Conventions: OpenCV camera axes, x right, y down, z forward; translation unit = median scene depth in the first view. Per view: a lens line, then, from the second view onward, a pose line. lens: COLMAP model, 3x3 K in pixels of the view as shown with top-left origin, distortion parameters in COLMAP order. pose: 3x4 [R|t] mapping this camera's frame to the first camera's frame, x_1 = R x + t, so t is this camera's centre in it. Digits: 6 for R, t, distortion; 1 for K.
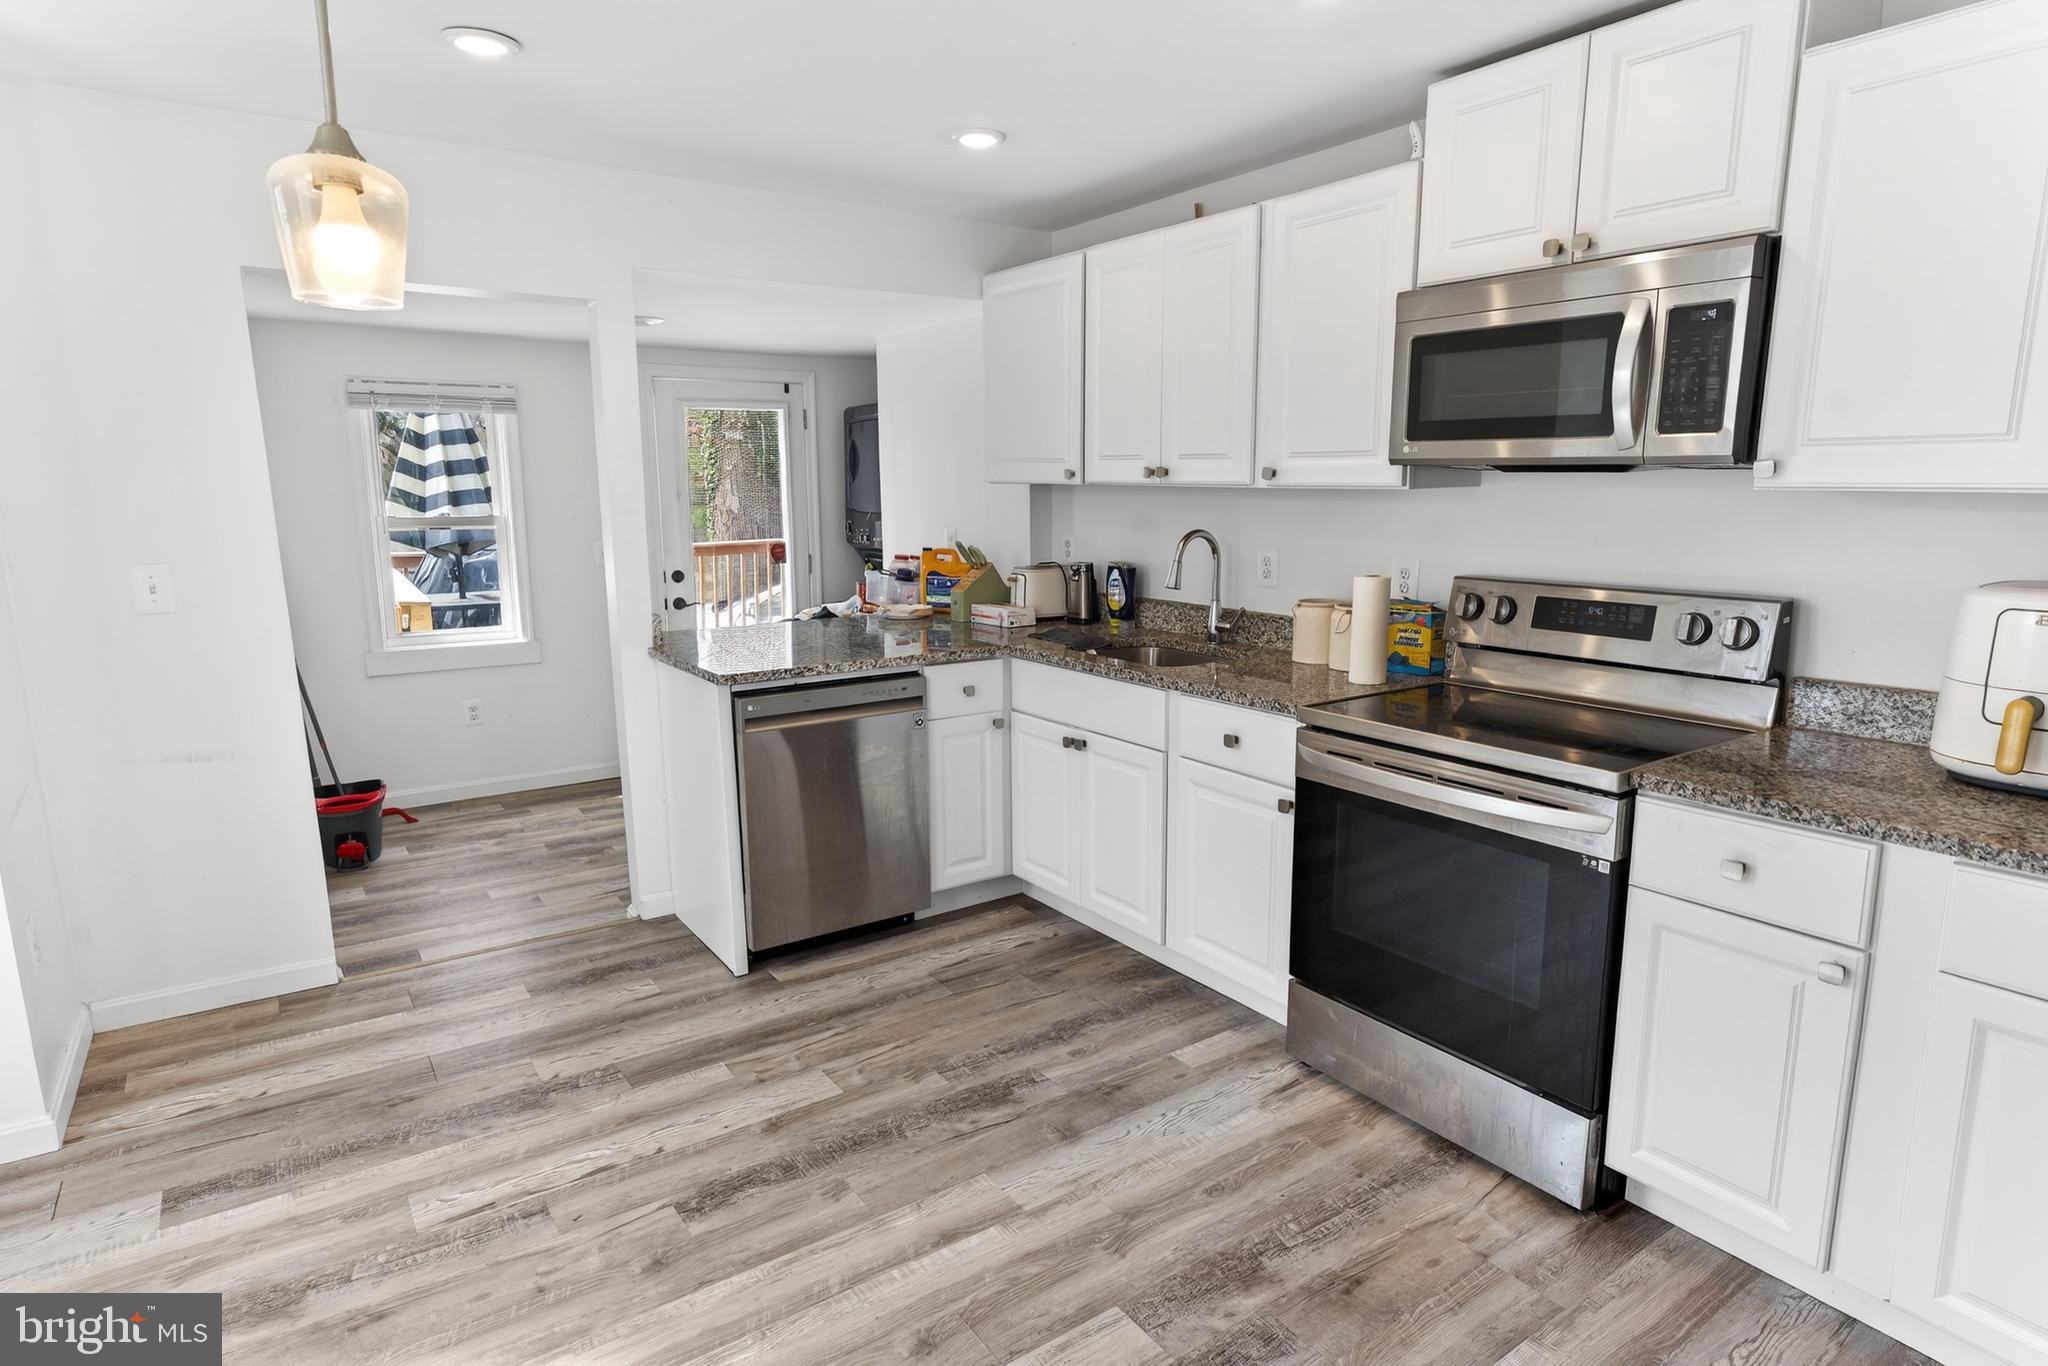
lens RADIAL K [[1125.1, 0, 1024.0], [0, 1125.1, 683.0], [0, 0, 1]] dist [0.000957, -0.000051]
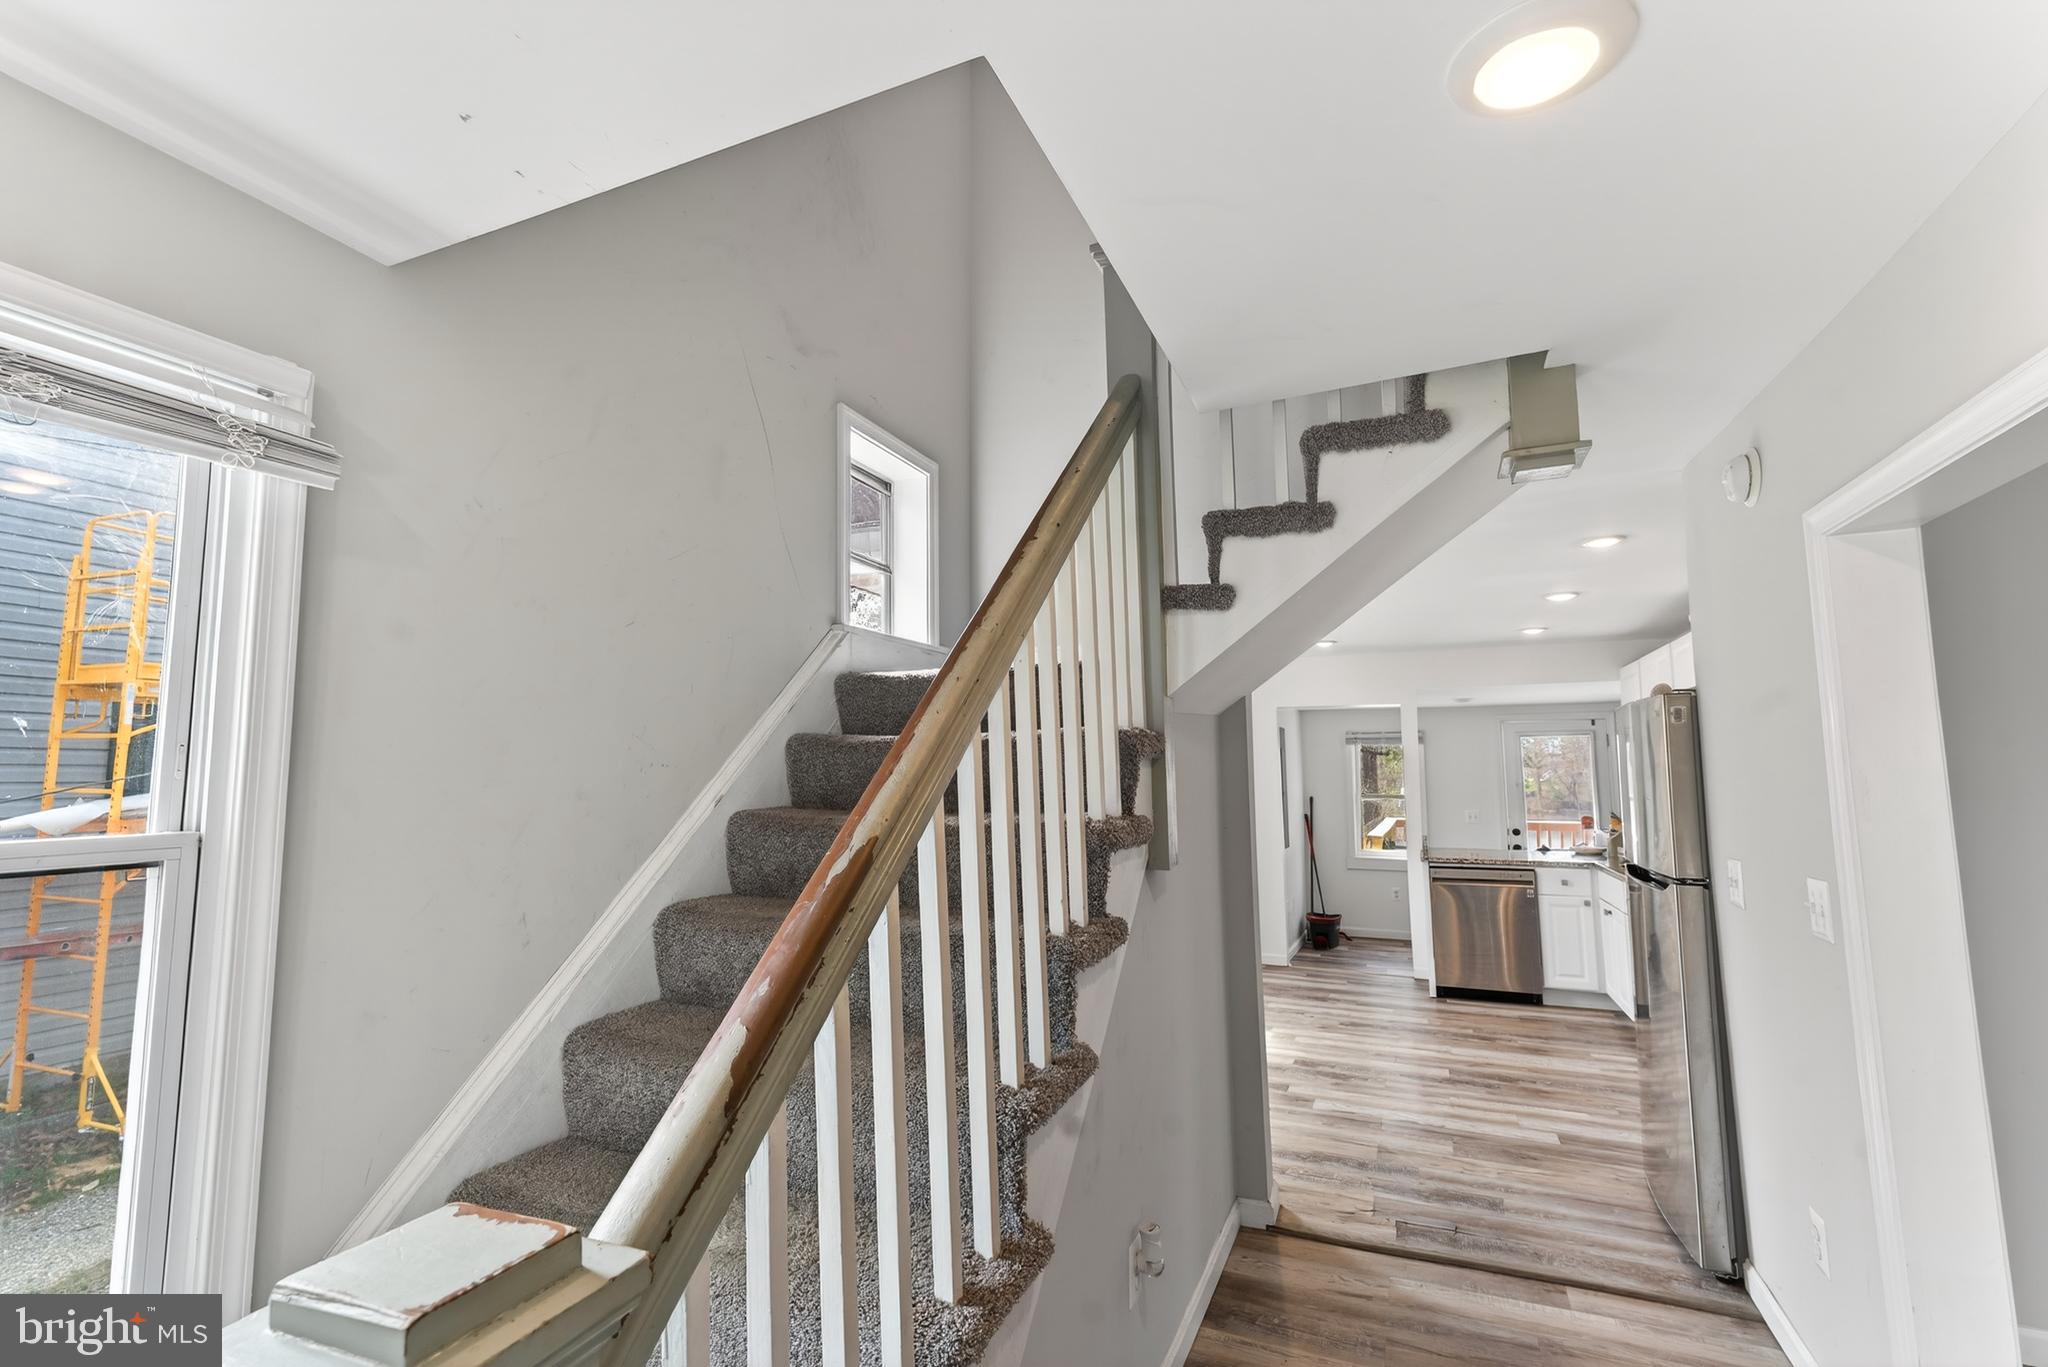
lens RADIAL K [[922.5, 0, 1024.0], [0, 922.5, 683.5], [0, 0, 1]] dist [-0.001107, -0.000302]
pose [[0.541864, -0.084389, -0.836219, 1.069384], [-0.151697, 0.968786, -0.196066, 0.169149], [0.826663, 0.233093, 0.512149, -0.895831]]
